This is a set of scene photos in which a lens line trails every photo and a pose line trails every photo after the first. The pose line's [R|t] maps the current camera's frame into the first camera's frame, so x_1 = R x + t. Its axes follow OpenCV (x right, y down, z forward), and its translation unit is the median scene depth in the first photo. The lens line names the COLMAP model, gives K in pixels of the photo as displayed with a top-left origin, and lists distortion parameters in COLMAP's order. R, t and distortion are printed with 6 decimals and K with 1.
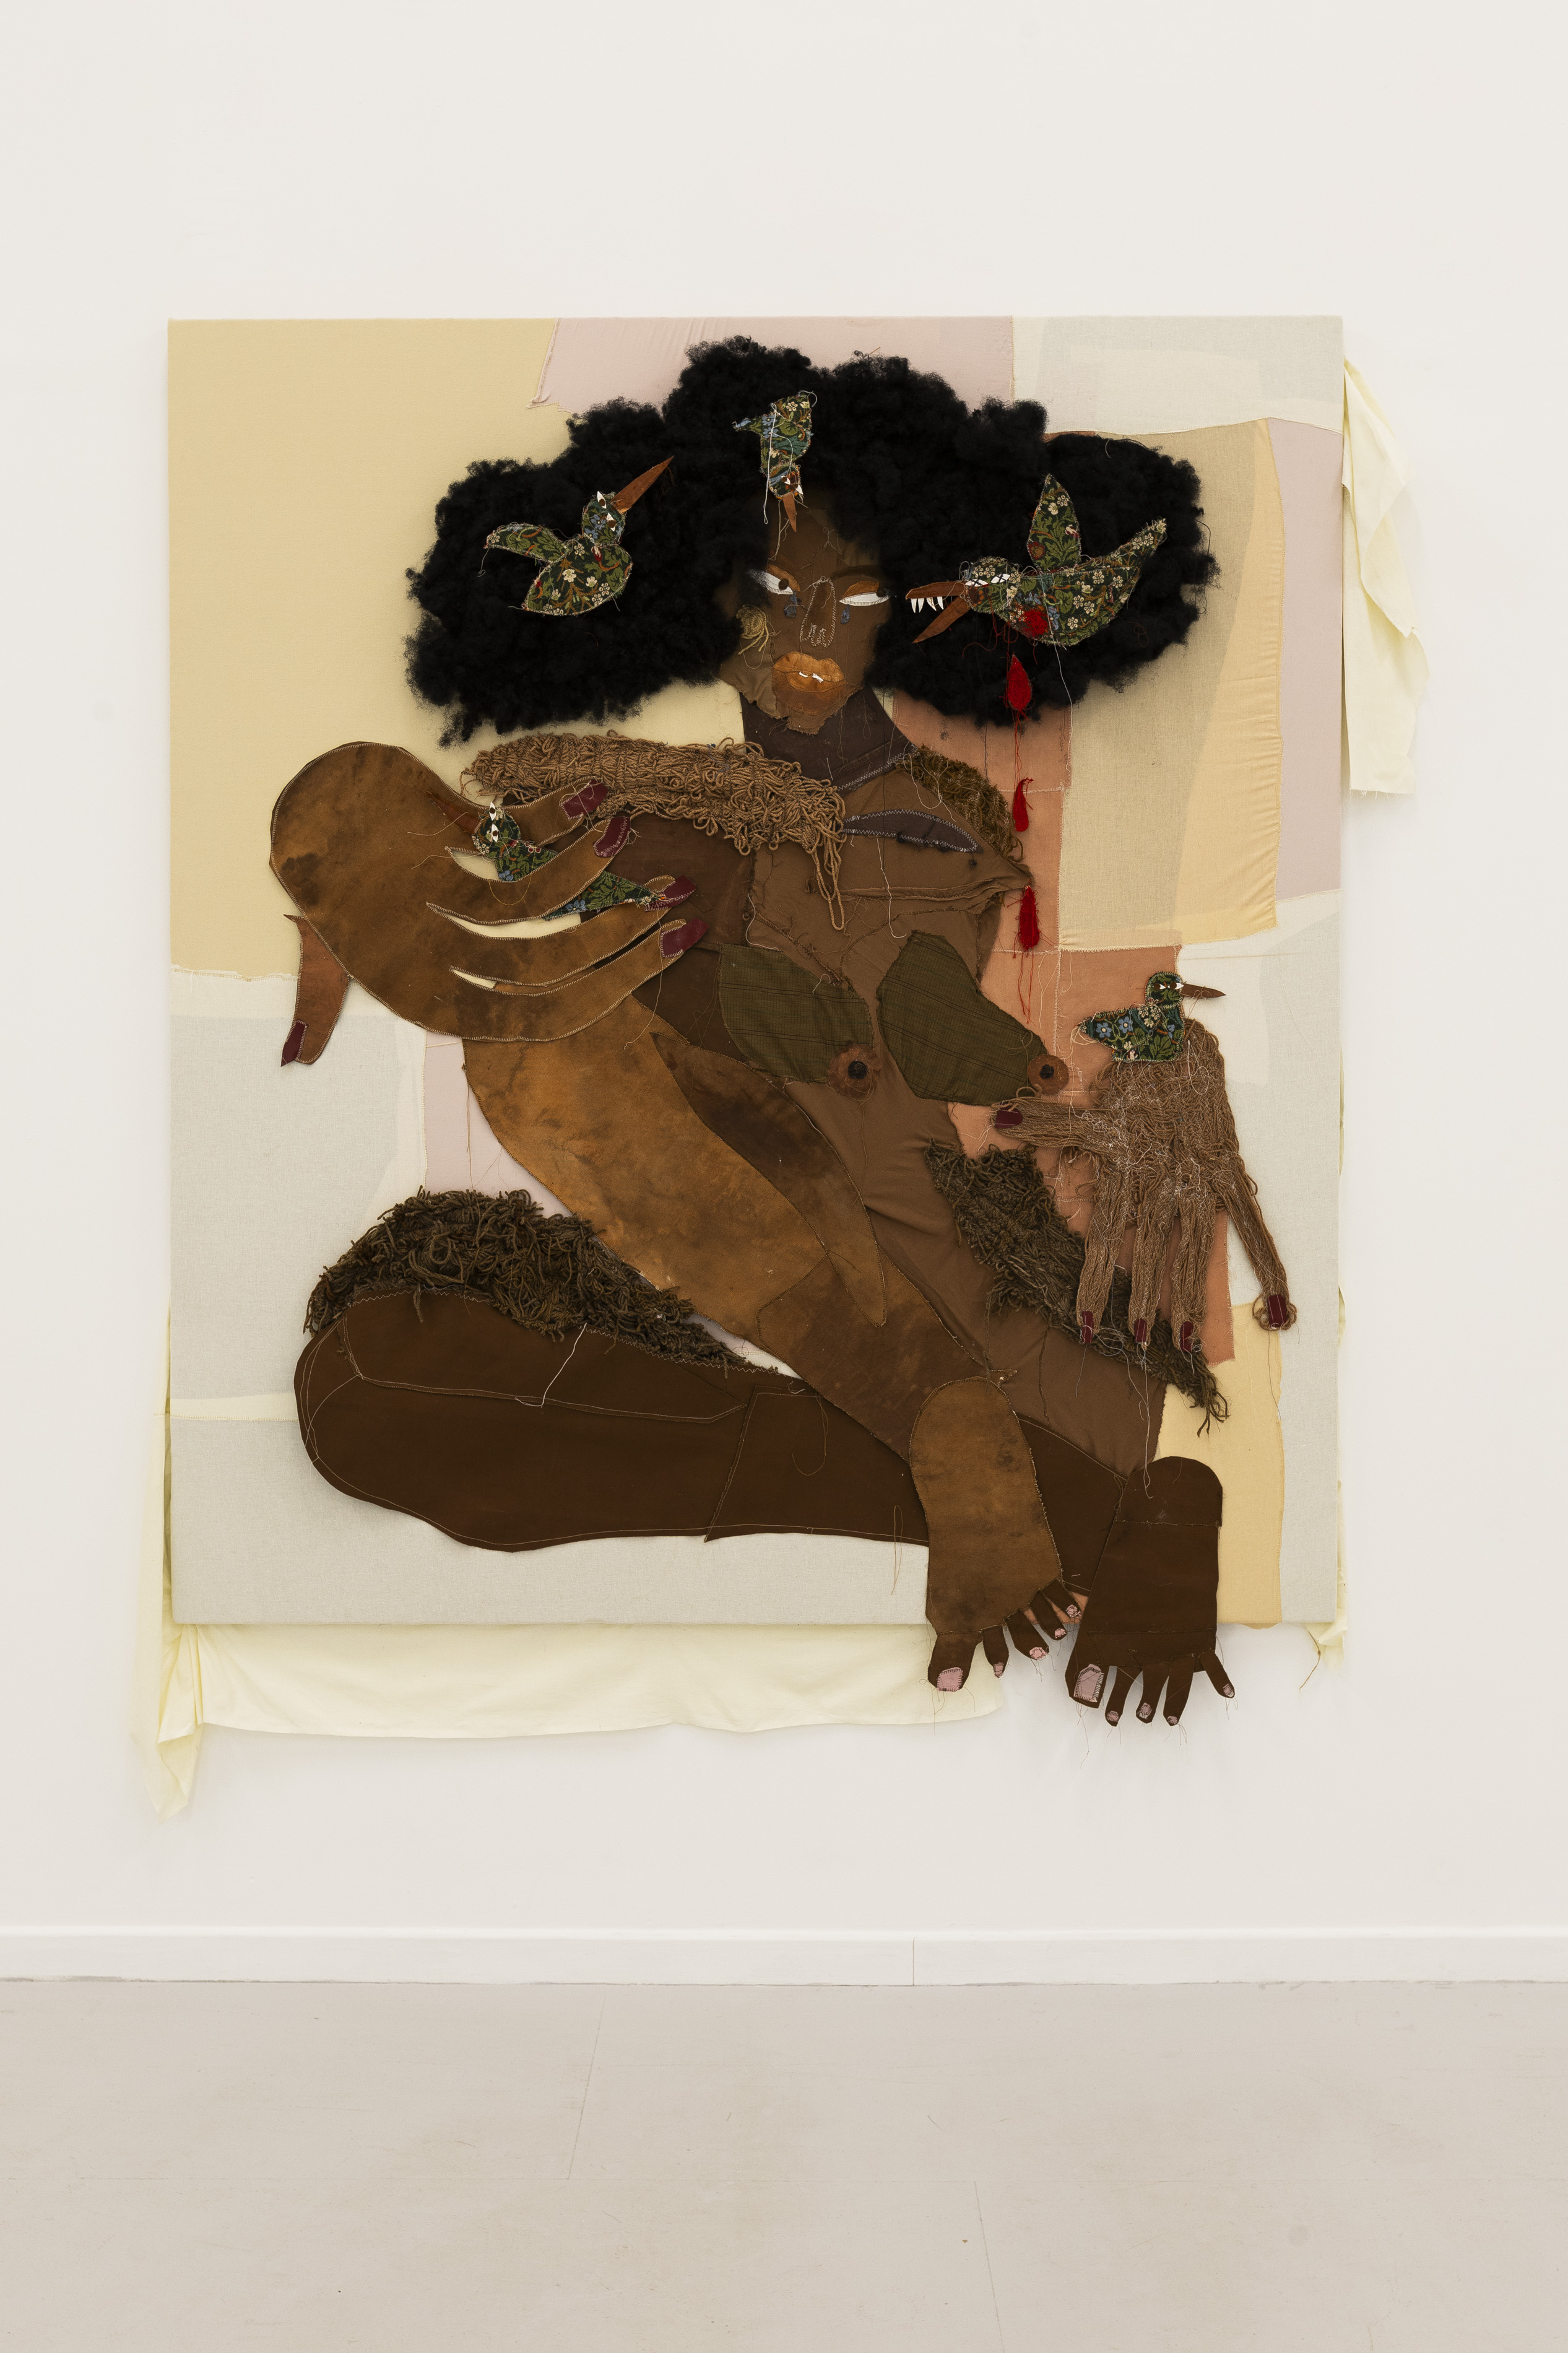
lens RADIAL K [[2345.2, 0, 782.0], [0, 2345.2, 1184.5], [0, 0, 1]] dist [-0.014247, 0.000000]
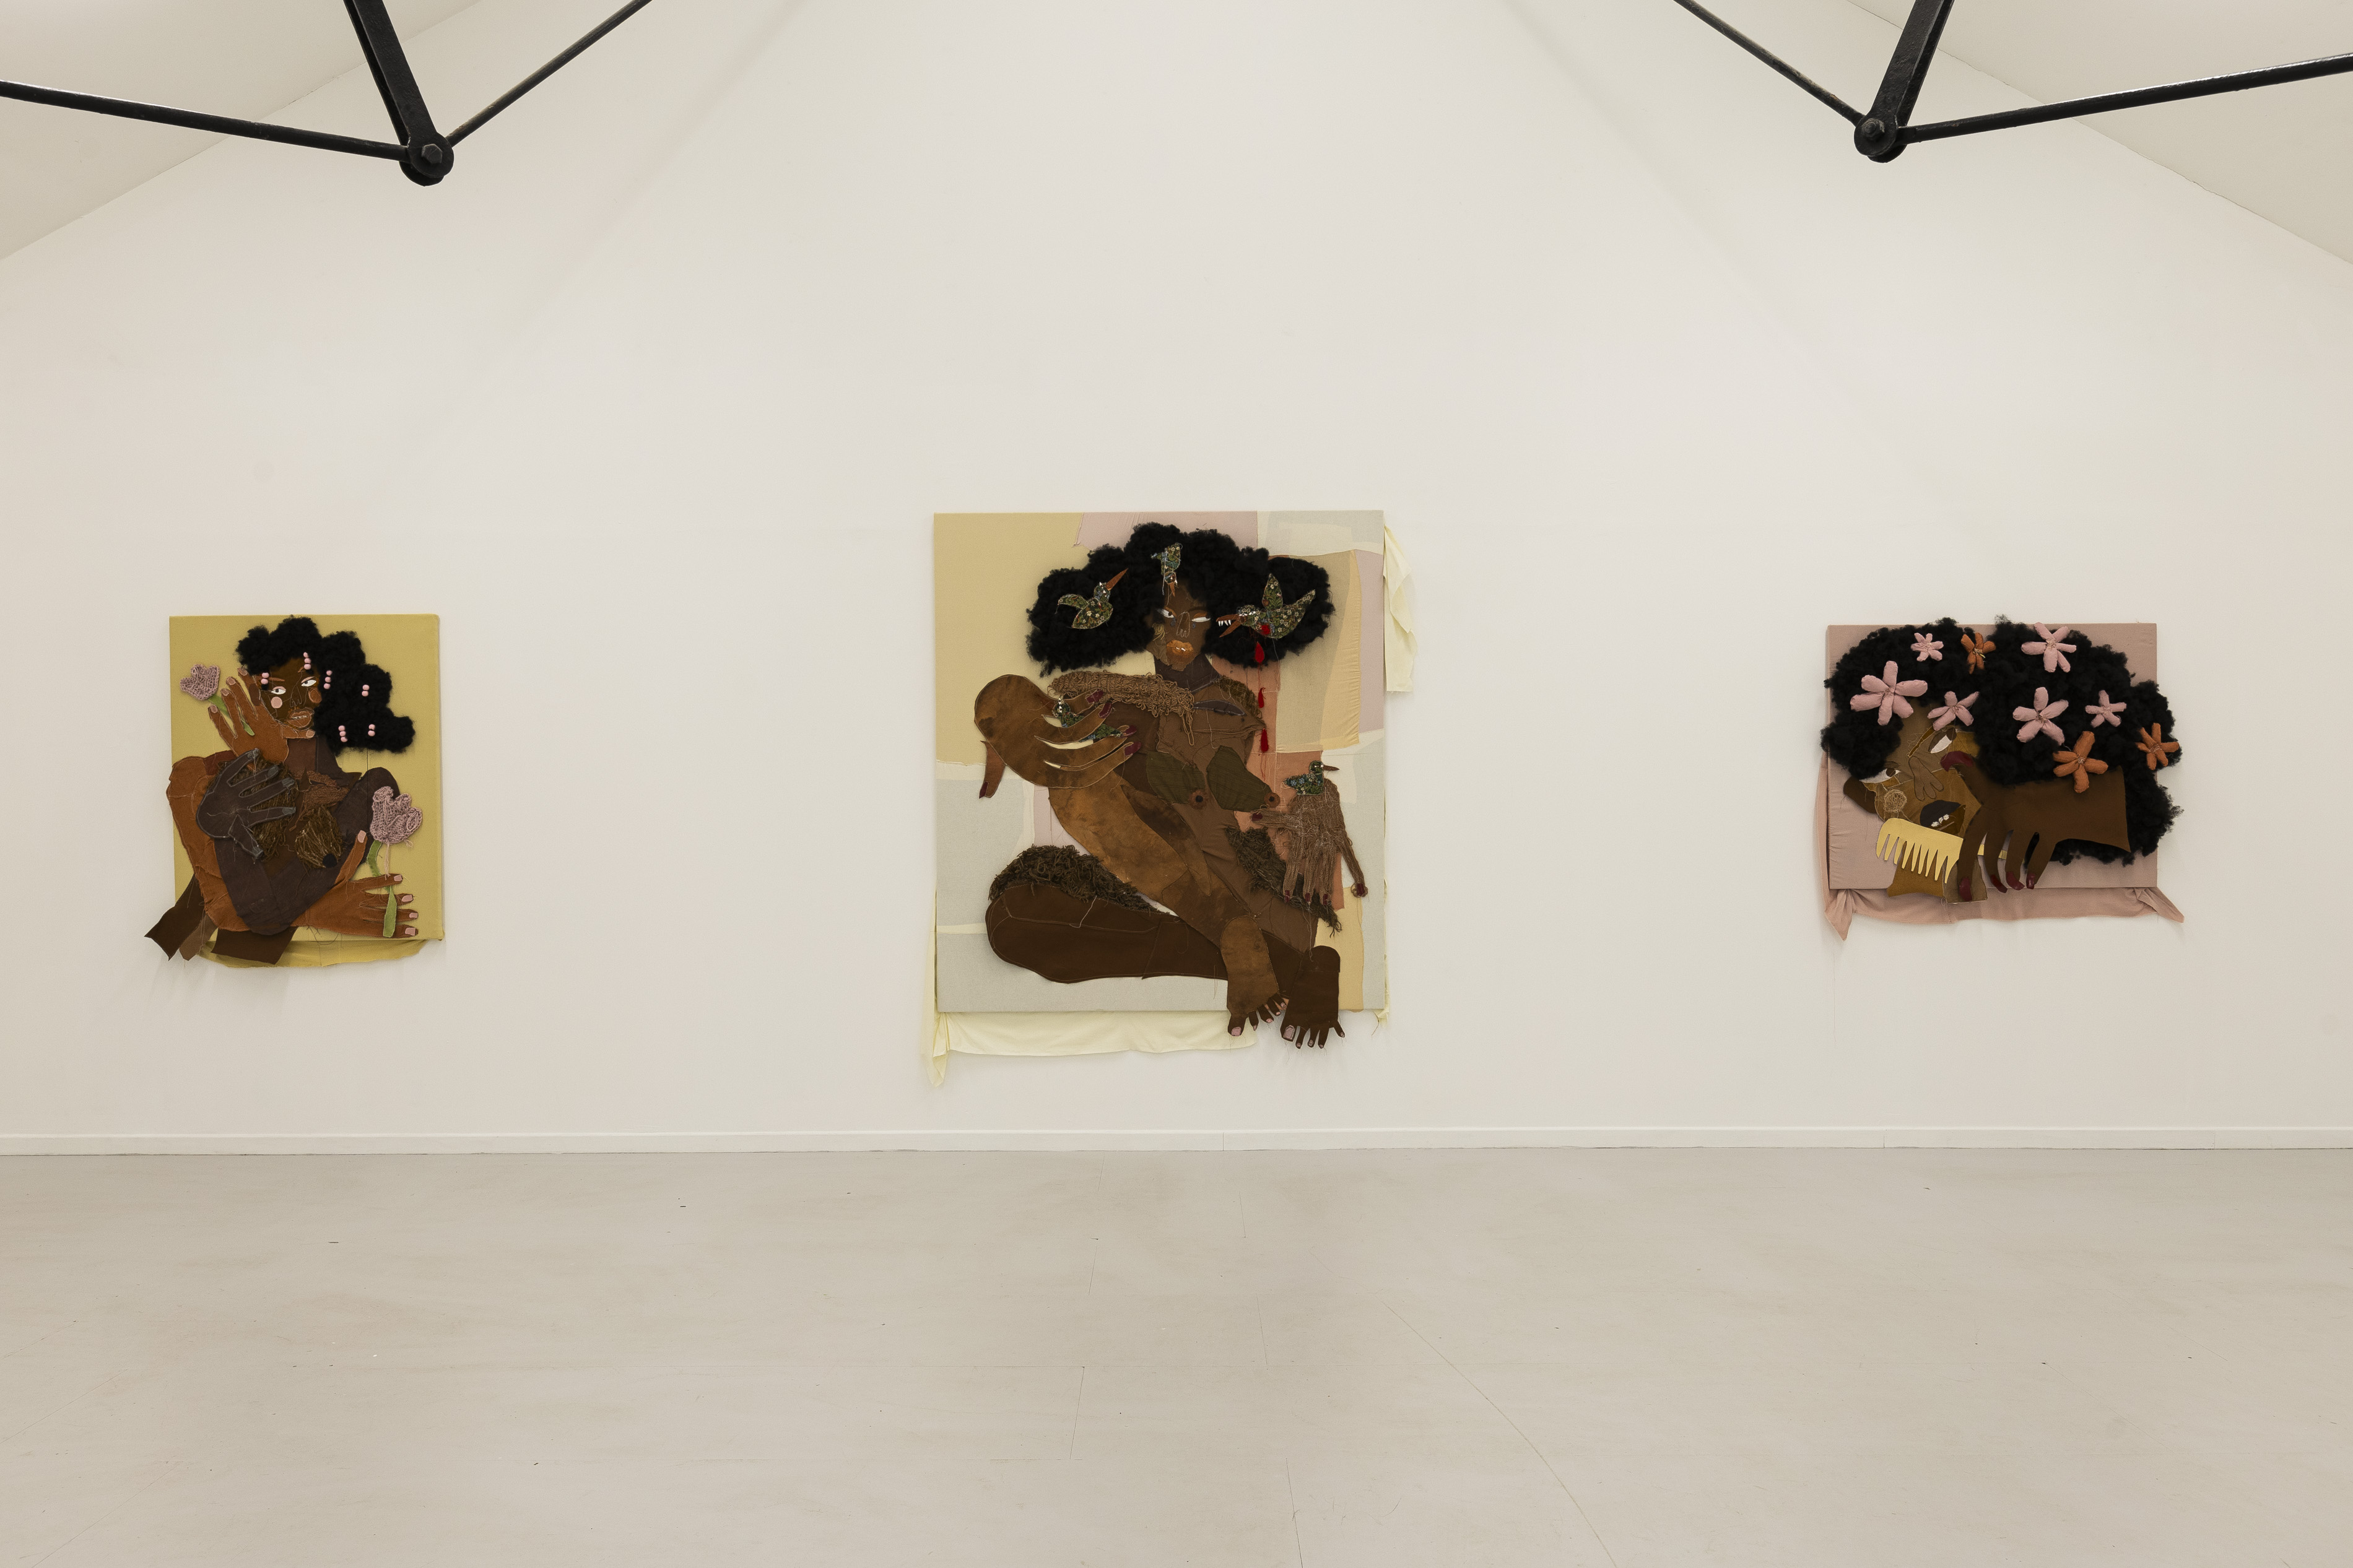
lens RADIAL K [[1750.2, 0, 1173.3], [0, 1750.2, 790.3], [0, 0, 1]] dist [0.011276, 0.001115]
pose [[0.999982, -0.005387, 0.002451, -0.001662], [0.005379, 0.999981, 0.003105, -0.064651], [-0.002468, -0.003092, 0.999992, -0.959936]]
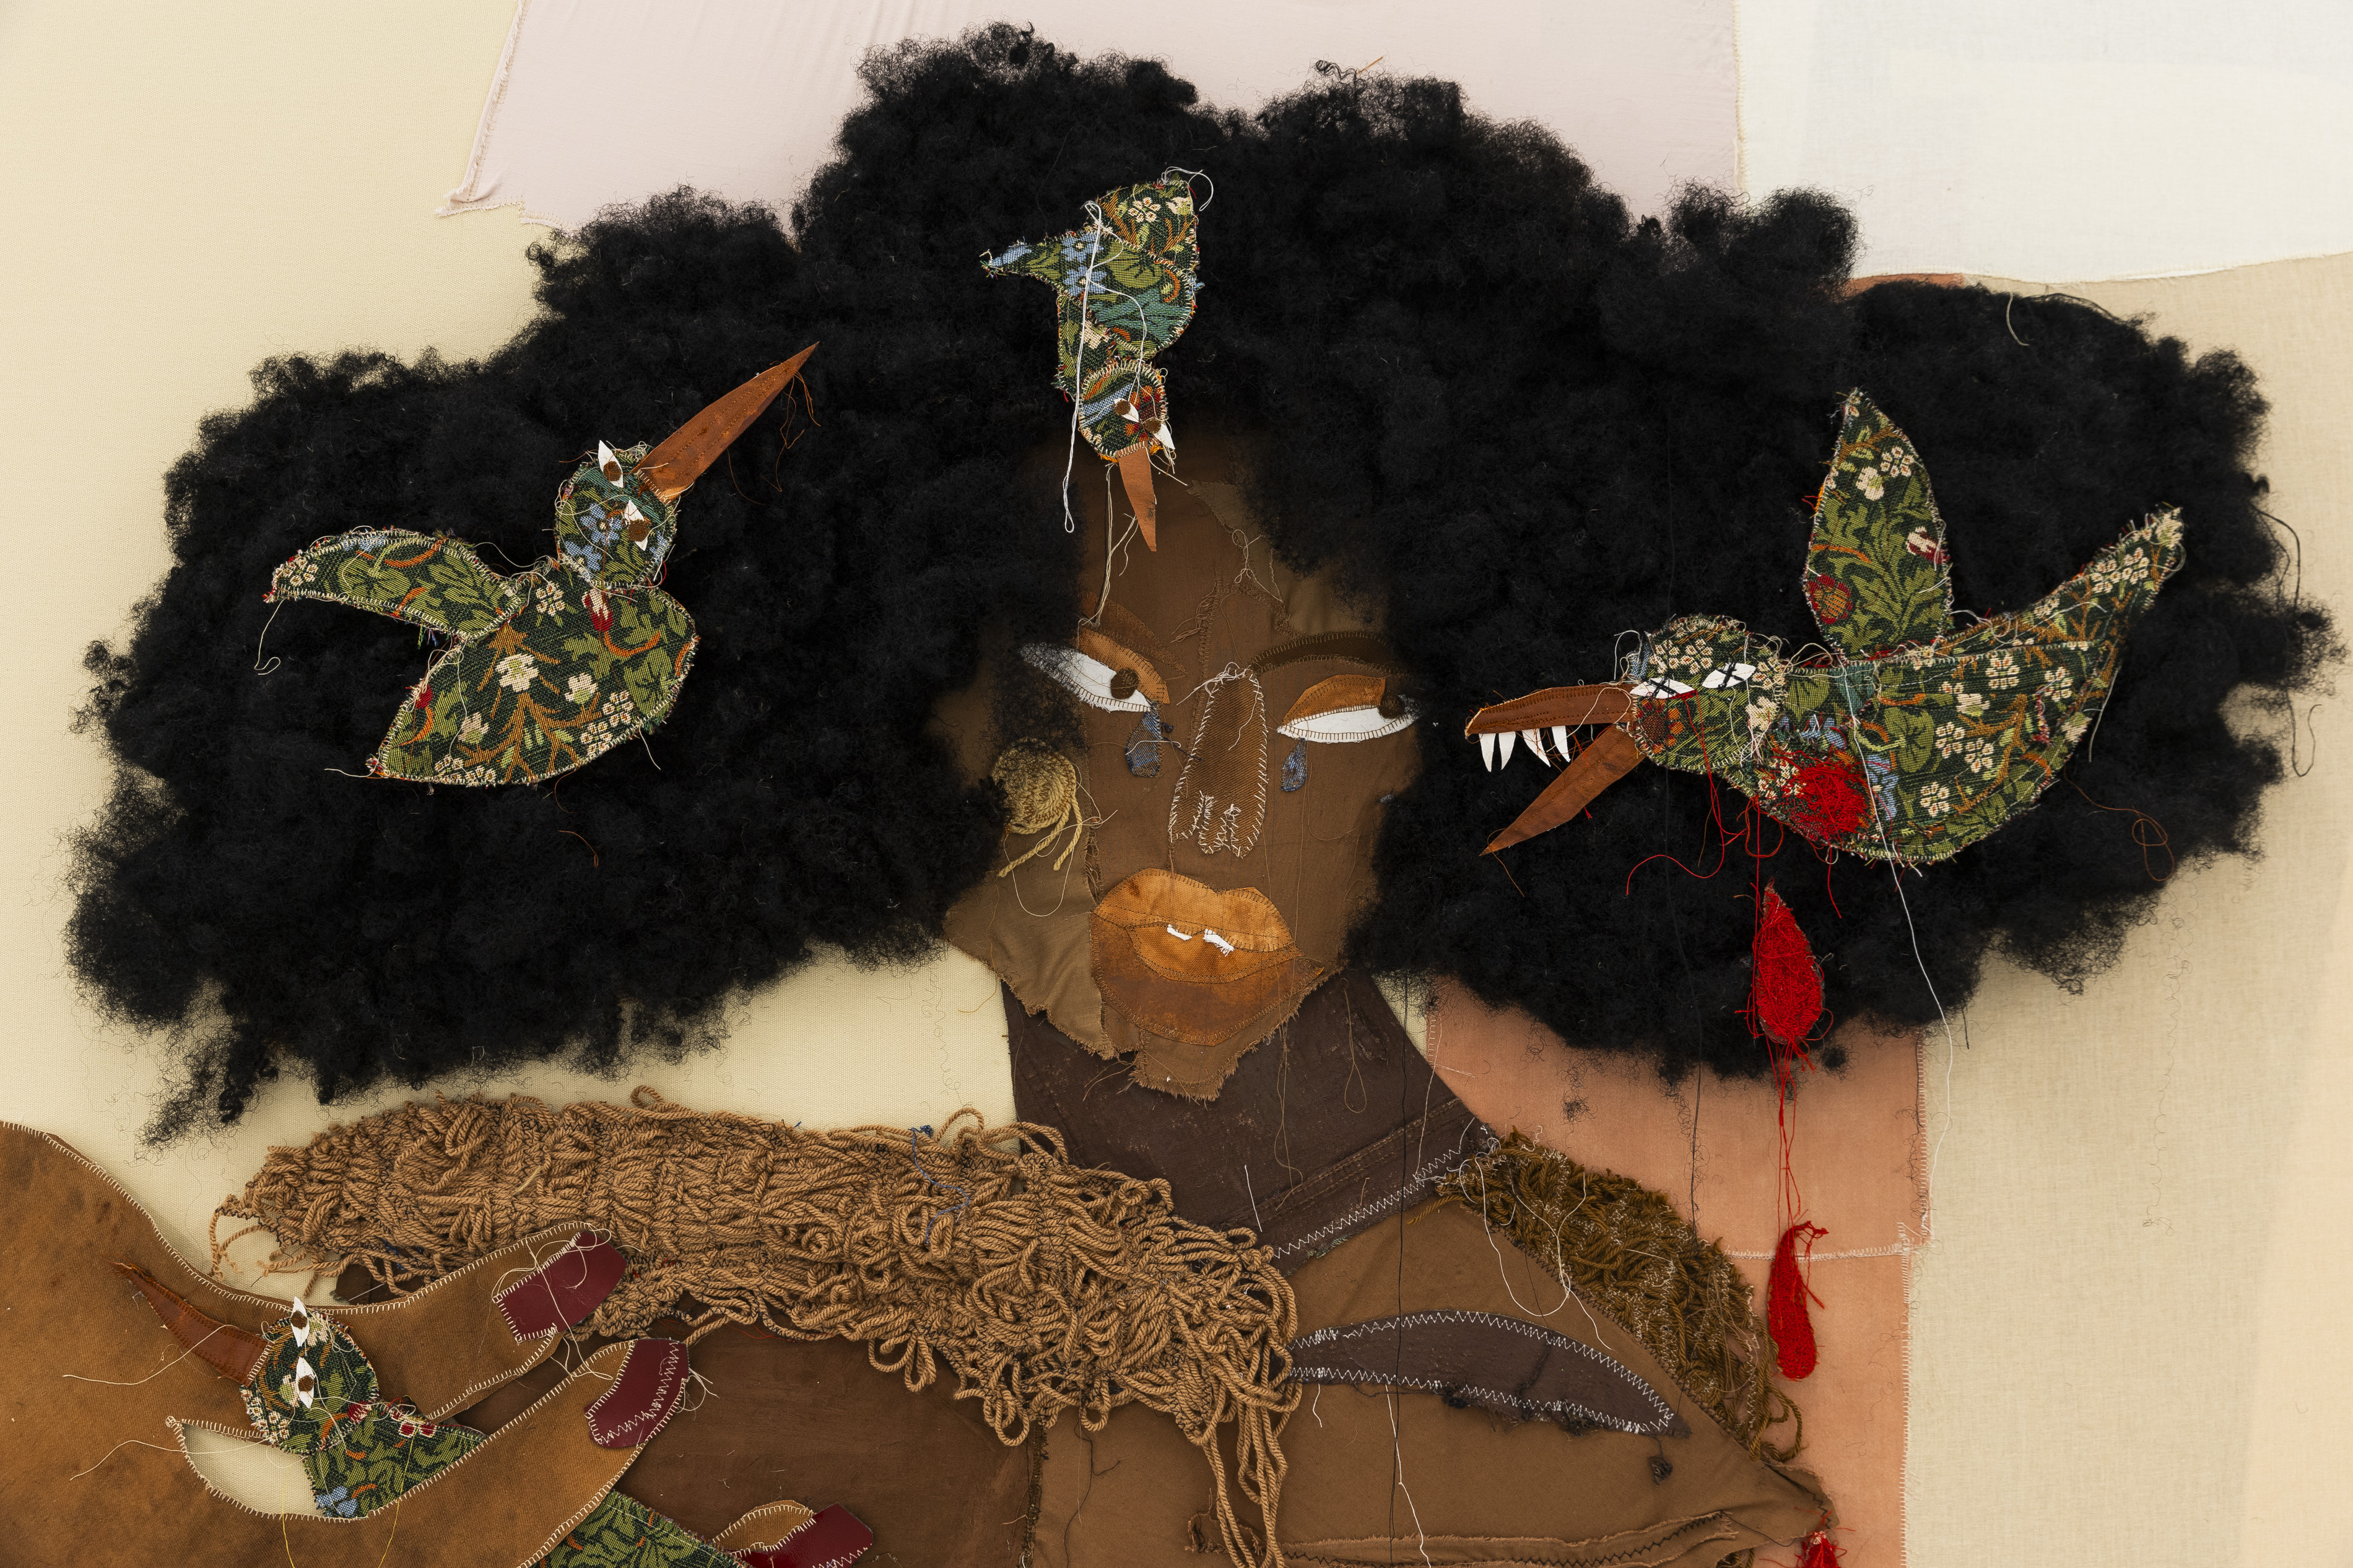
lens RADIAL K [[2634.4, 0, 1183.8], [0, 2634.4, 776.2], [0, 0, 1]] dist [0.001068, 0.000000]
pose [[0.999998, -0.001500, -0.000961, 0.010363], [0.001373, 0.992693, -0.120660, -0.192434], [0.001135, 0.120658, 0.992693, 0.594743]]
